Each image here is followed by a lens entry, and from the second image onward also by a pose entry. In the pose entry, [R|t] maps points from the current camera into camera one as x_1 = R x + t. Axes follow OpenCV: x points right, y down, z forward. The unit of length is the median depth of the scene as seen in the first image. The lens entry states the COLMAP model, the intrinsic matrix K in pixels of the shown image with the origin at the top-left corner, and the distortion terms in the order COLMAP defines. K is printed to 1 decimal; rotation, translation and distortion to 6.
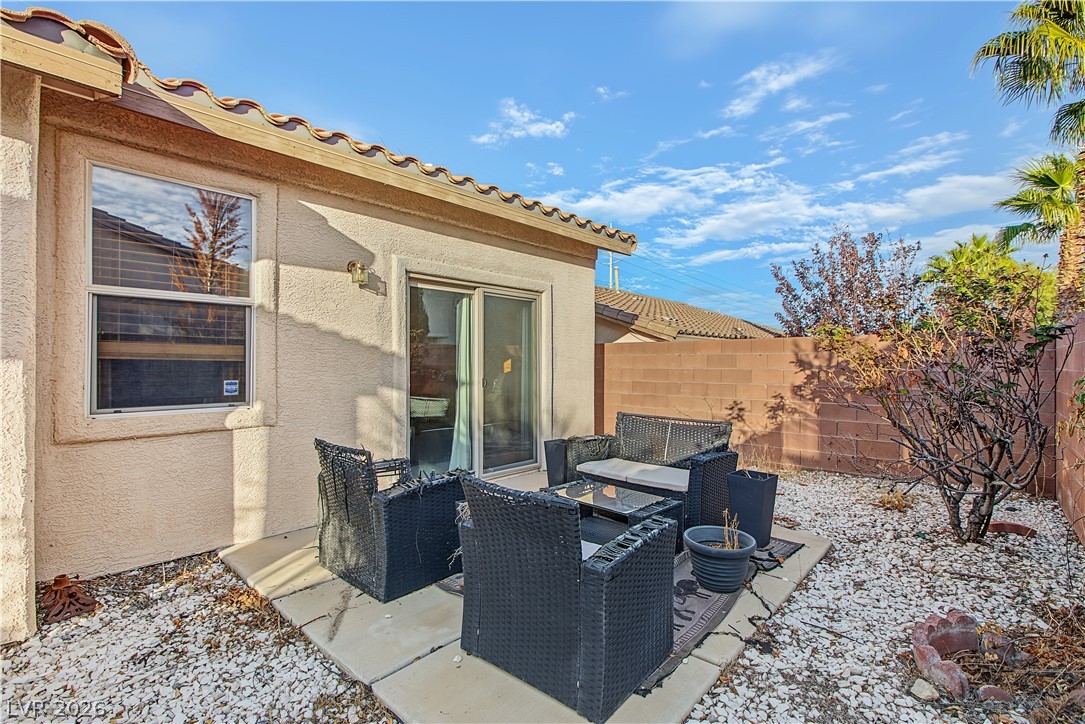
lens RADIAL K [[507.0, 0, 542.5], [0, 507.0, 362.0], [0, 0, 1]] dist [-0.011797, 0.002021]
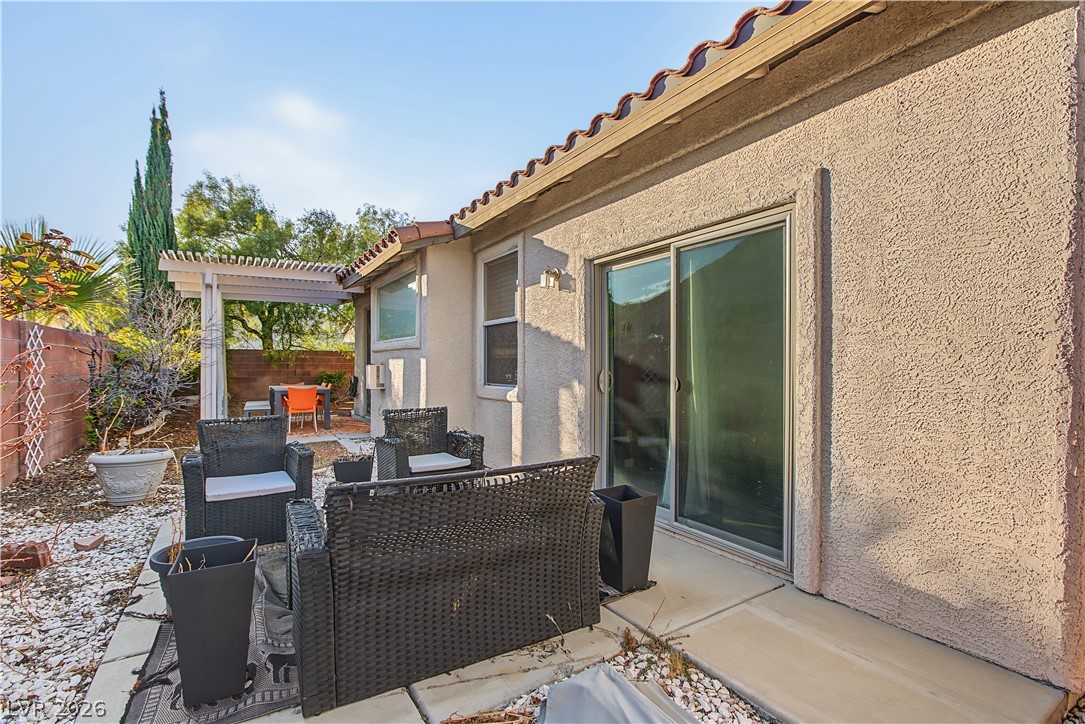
lens RADIAL K [[507.0, 0, 542.5], [0, 507.0, 362.0], [0, 0, 1]] dist [-0.011797, 0.002021]
pose [[-0.291911, -0.003471, -0.956439, 0.767101], [0.006859, 0.999960, -0.005722, 0.018087], [0.956421, -0.008231, -0.291875, 1.383220]]
